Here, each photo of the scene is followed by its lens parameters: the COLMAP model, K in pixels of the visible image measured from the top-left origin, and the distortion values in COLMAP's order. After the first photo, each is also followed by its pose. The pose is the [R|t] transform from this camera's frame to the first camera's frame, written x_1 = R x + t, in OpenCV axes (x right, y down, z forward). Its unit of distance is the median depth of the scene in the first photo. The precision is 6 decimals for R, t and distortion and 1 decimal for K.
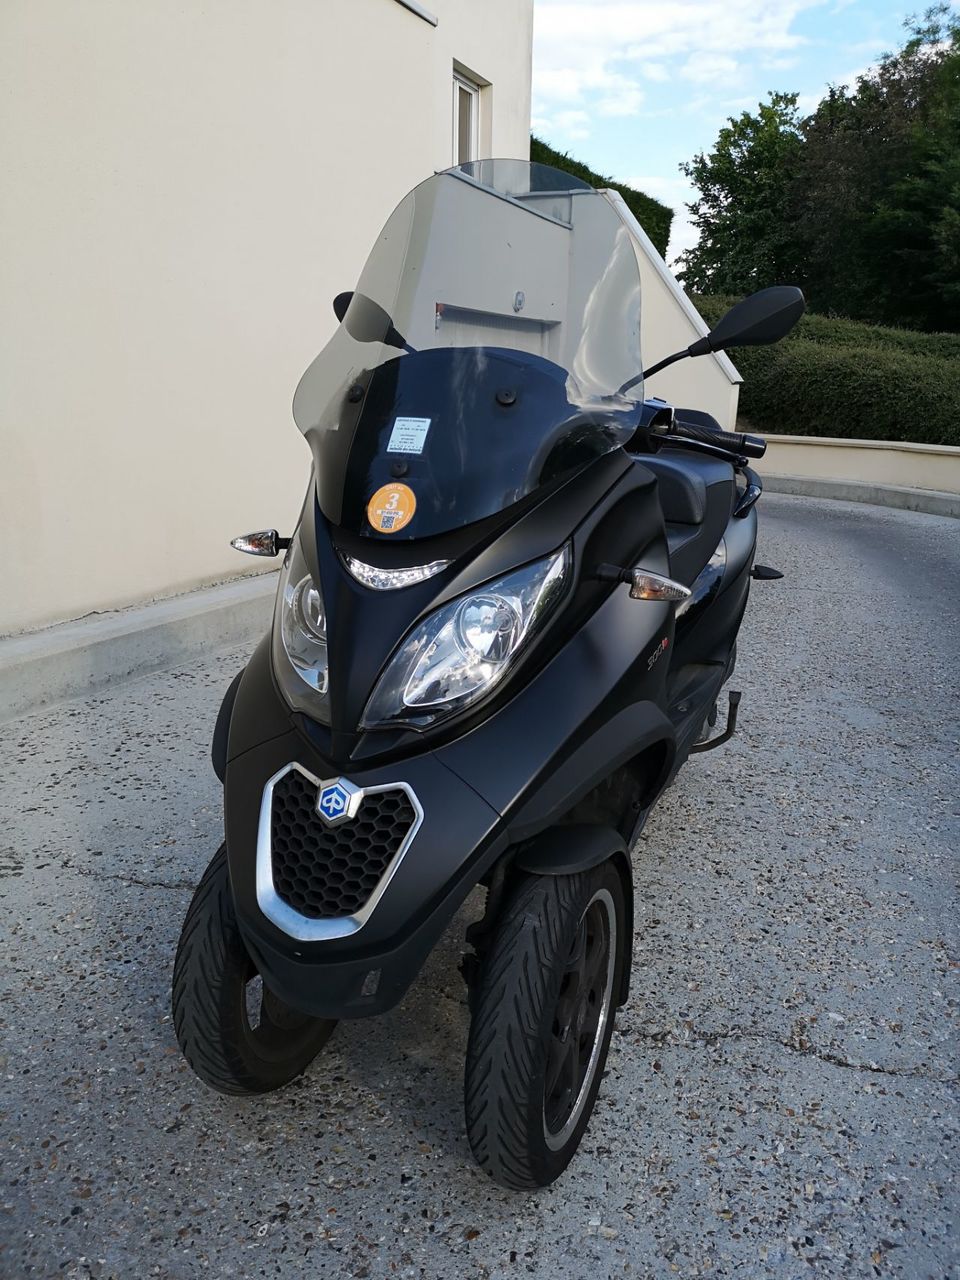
lens RADIAL K [[993.8, 0, 480.7], [0, 993.8, 651.3], [0, 0, 1]] dist [0.050425, -0.038972]
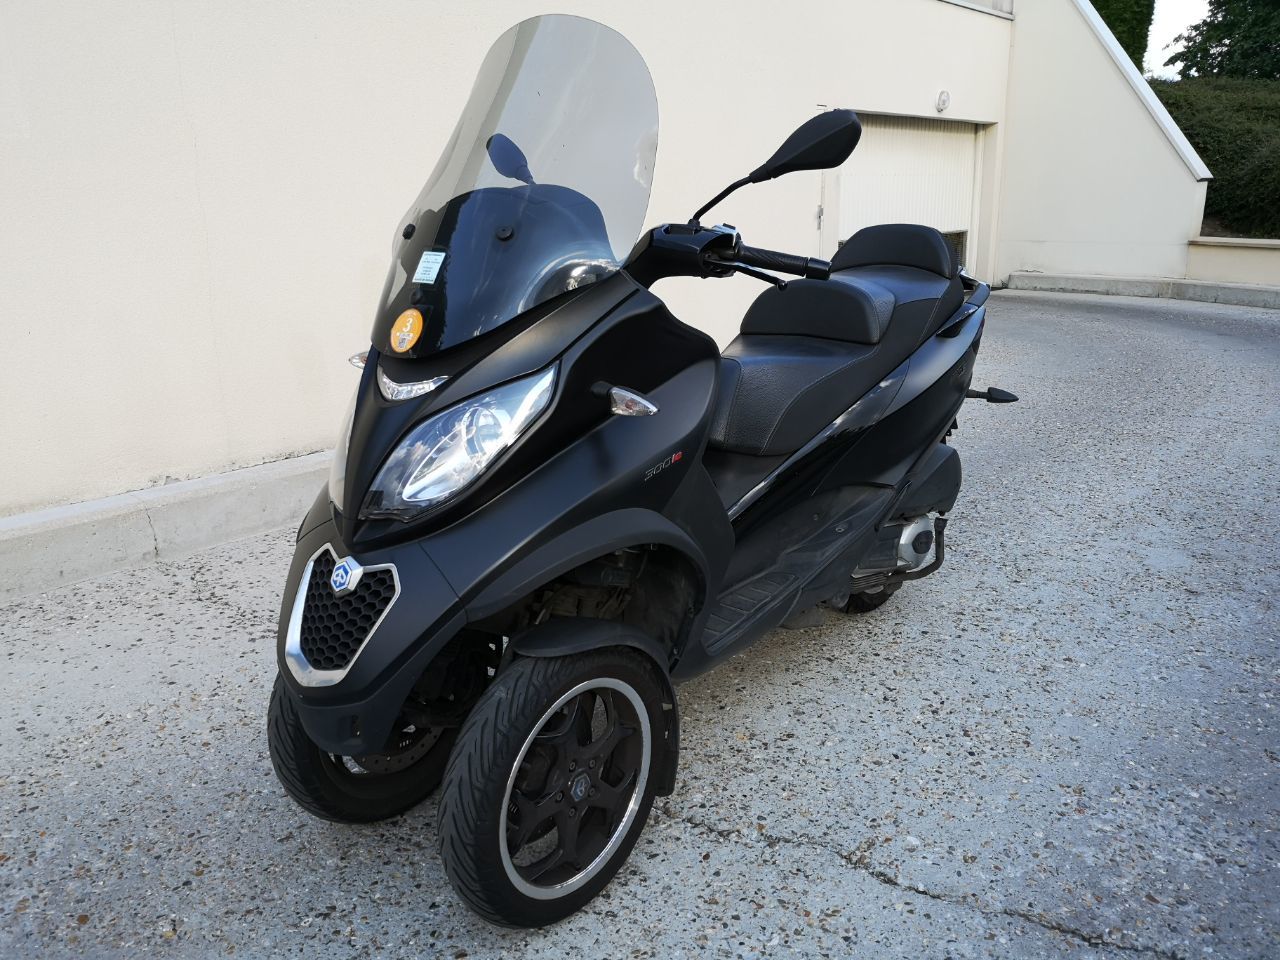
lens RADIAL K [[993.8, 0, 588.3], [0, 993.8, 504.7], [0, 0, 1]] dist [0.050425, -0.038972]
pose [[0.952574, 0.045571, -0.300877, 0.446084], [-0.036283, 0.998679, 0.036390, 0.008847], [0.302138, -0.023748, 0.952968, -0.050988]]
